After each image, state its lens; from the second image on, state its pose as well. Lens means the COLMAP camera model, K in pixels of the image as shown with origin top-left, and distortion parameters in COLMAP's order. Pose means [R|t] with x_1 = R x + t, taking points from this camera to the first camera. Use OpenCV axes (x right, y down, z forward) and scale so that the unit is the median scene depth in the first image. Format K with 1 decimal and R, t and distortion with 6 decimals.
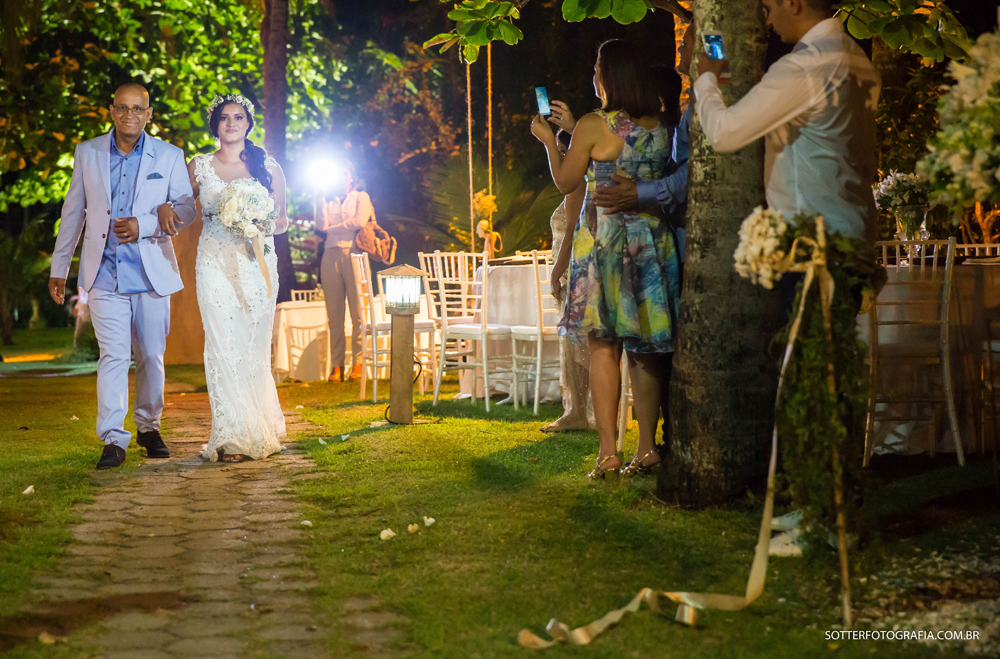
lens RADIAL K [[1918.1, 0, 499.8], [0, 1918.1, 328.8], [0, 0, 1]] dist [0.149545, 0.000000]
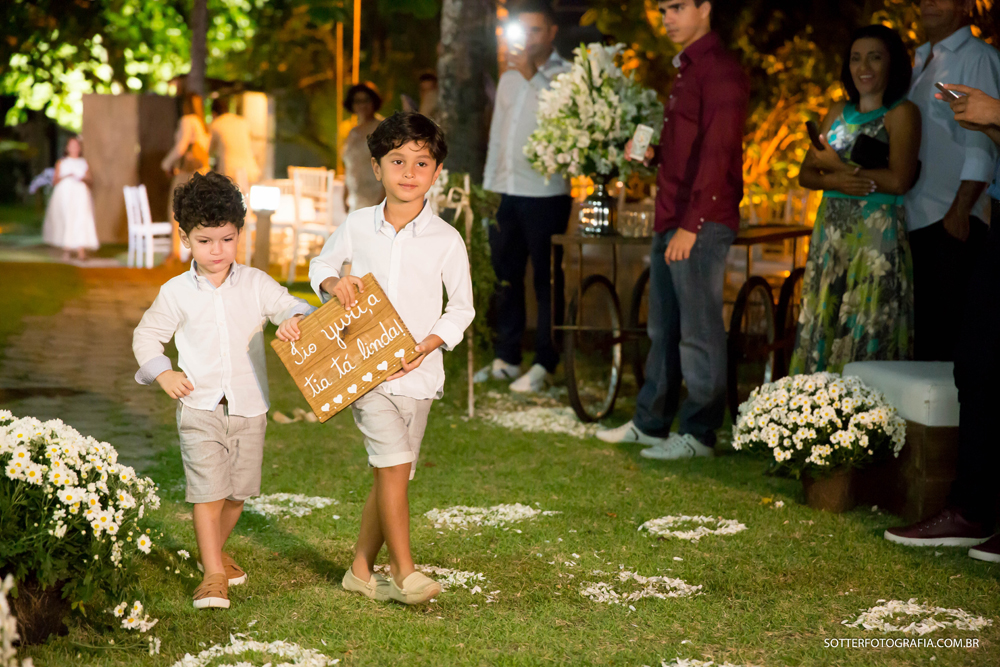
lens RADIAL K [[2005.2, 0, 500.9], [0, 2005.2, 334.4], [0, 0, 1]] dist [0.415794, 0.000000]
pose [[0.998344, 0.056441, 0.011092, 0.182746], [-0.056947, 0.997005, 0.052320, -0.013799], [-0.008106, -0.052865, 0.998569, -0.745335]]
